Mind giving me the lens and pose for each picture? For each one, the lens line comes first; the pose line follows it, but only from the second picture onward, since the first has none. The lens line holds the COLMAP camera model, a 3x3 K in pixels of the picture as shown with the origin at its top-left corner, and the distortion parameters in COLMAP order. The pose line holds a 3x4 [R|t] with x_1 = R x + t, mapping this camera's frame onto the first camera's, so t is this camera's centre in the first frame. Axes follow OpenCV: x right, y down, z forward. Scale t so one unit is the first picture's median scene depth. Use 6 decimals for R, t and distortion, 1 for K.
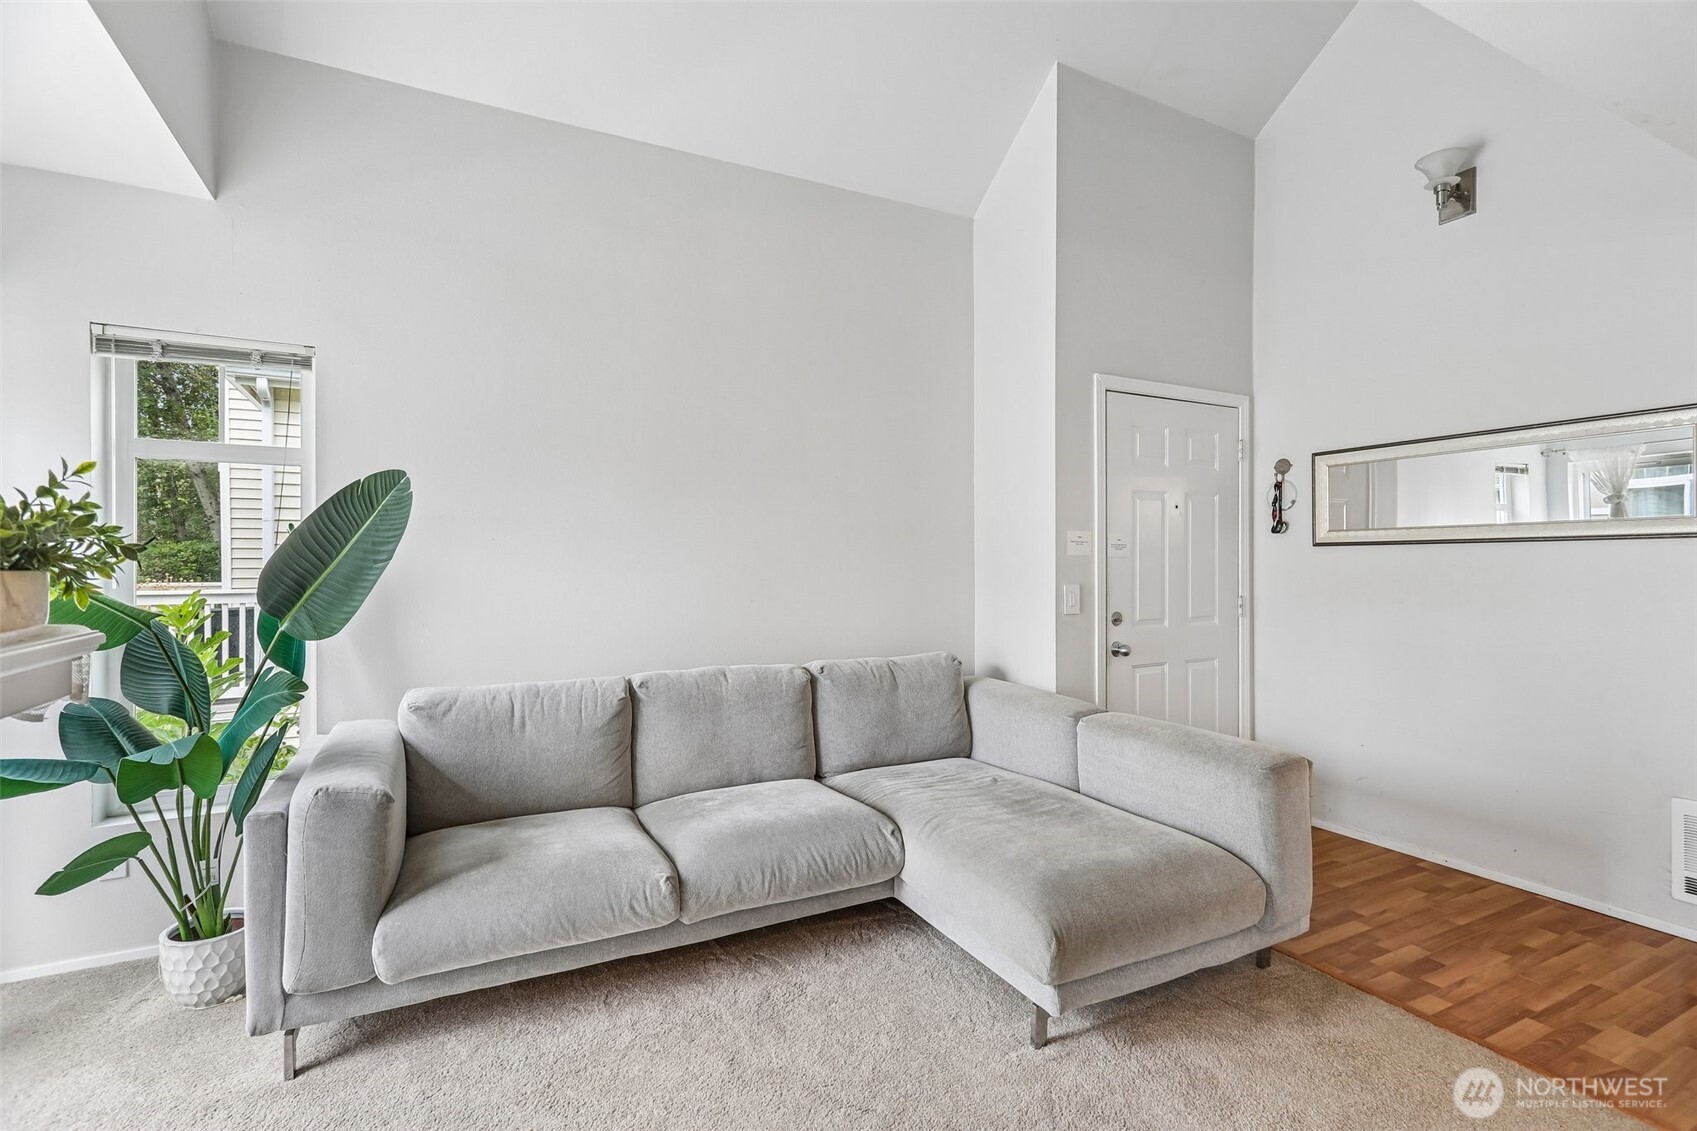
lens RADIAL K [[800.6, 0, 855.5], [0, 800.6, 563.8], [0, 0, 1]] dist [-0.004409, -0.000738]
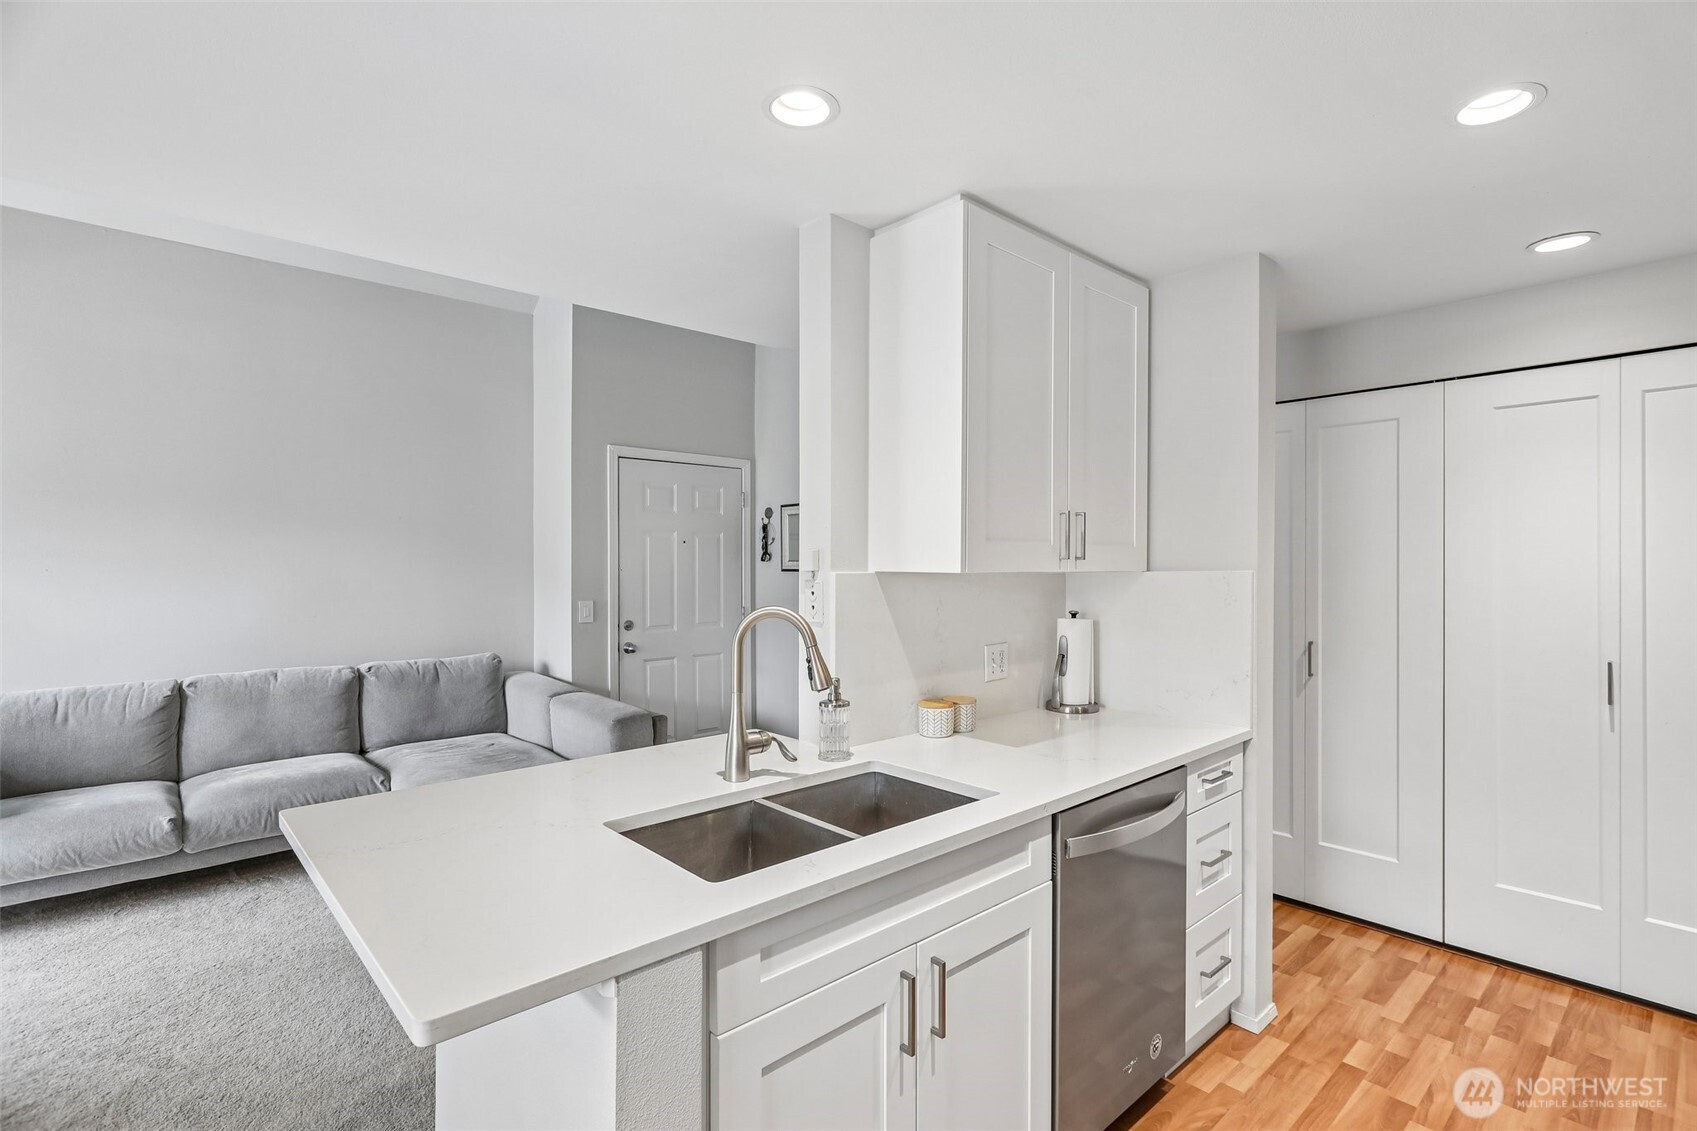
lens RADIAL K [[798.6, 0, 848.5], [0, 798.6, 565.5], [0, 0, 1]] dist [0.004277, 0.000676]
pose [[0.967552, 0.001452, 0.252669, 0.393812], [-0.001139, 0.999998, -0.001384, -0.035750], [-0.252671, 0.001052, 0.967552, -0.463056]]
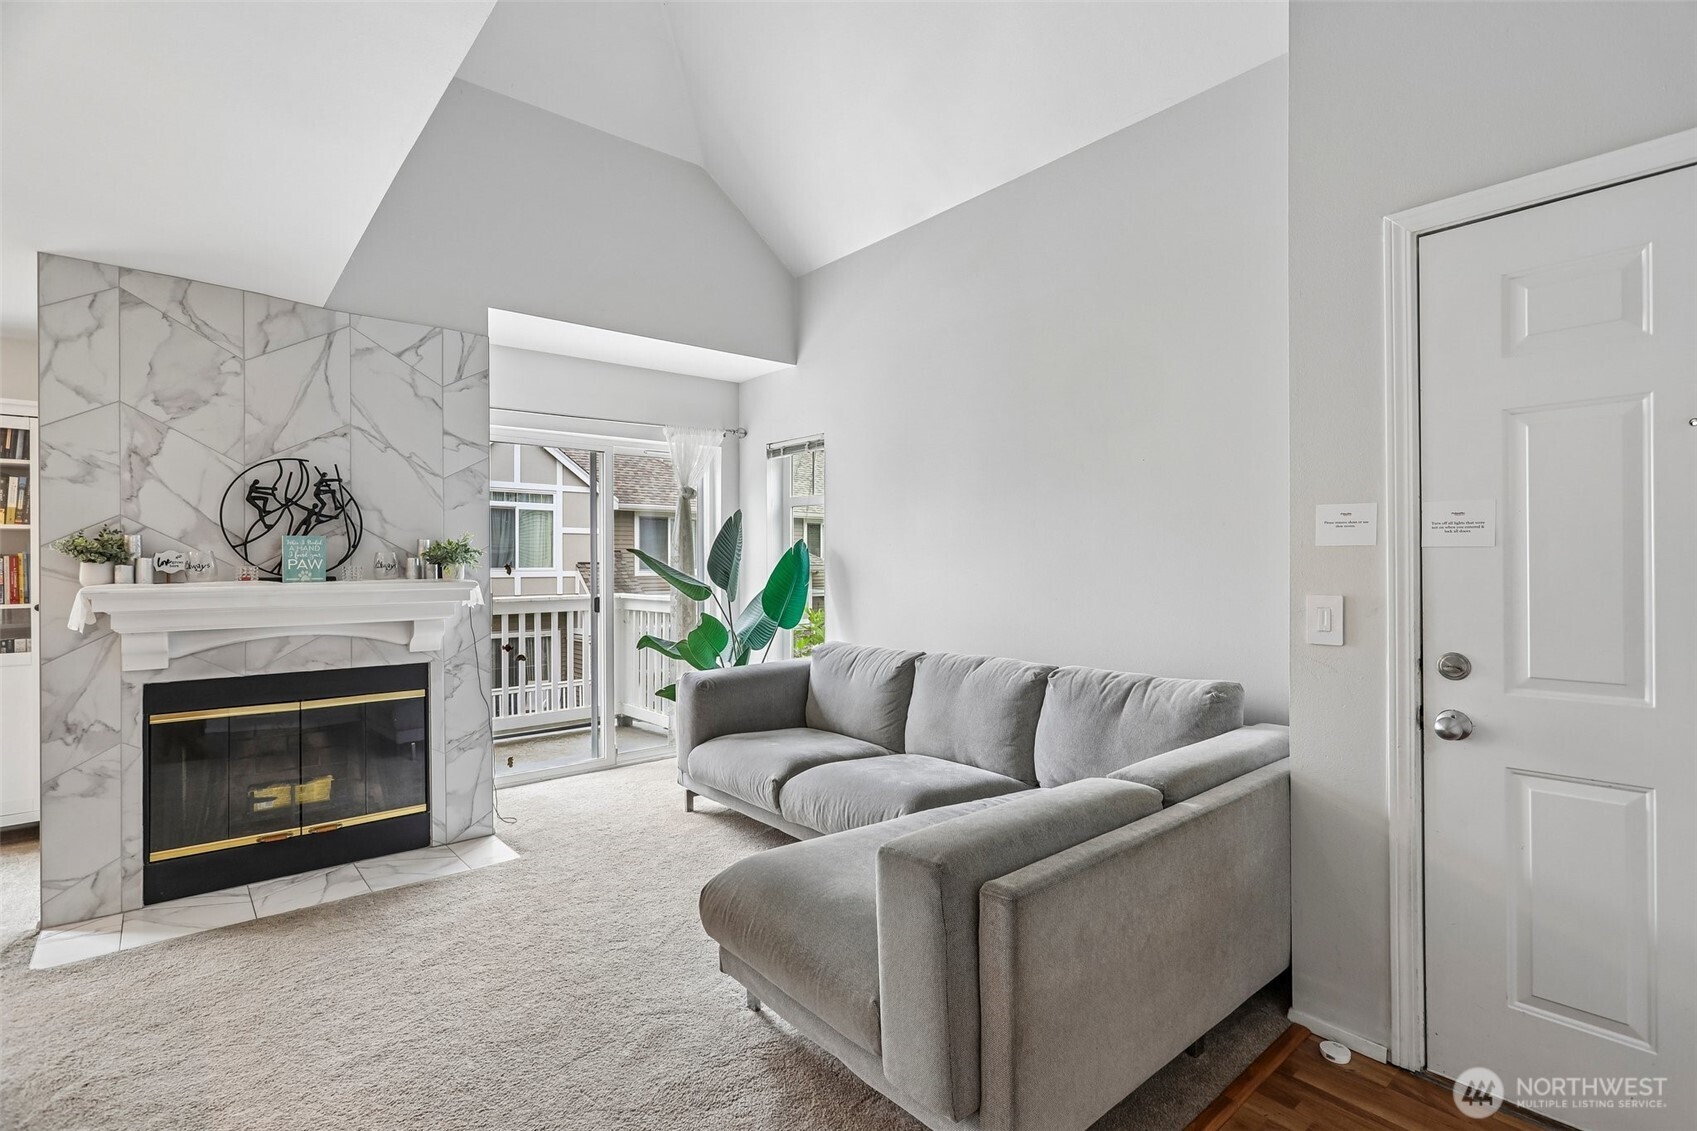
lens RADIAL K [[800.6, 0, 855.5], [0, 800.6, 563.8], [0, 0, 1]] dist [-0.004409, -0.000738]
pose [[0.228952, 0.002763, -0.973434, 0.844468], [0.002226, 0.999992, 0.003362, -0.000238], [0.973435, -0.002937, 0.228944, 0.577936]]
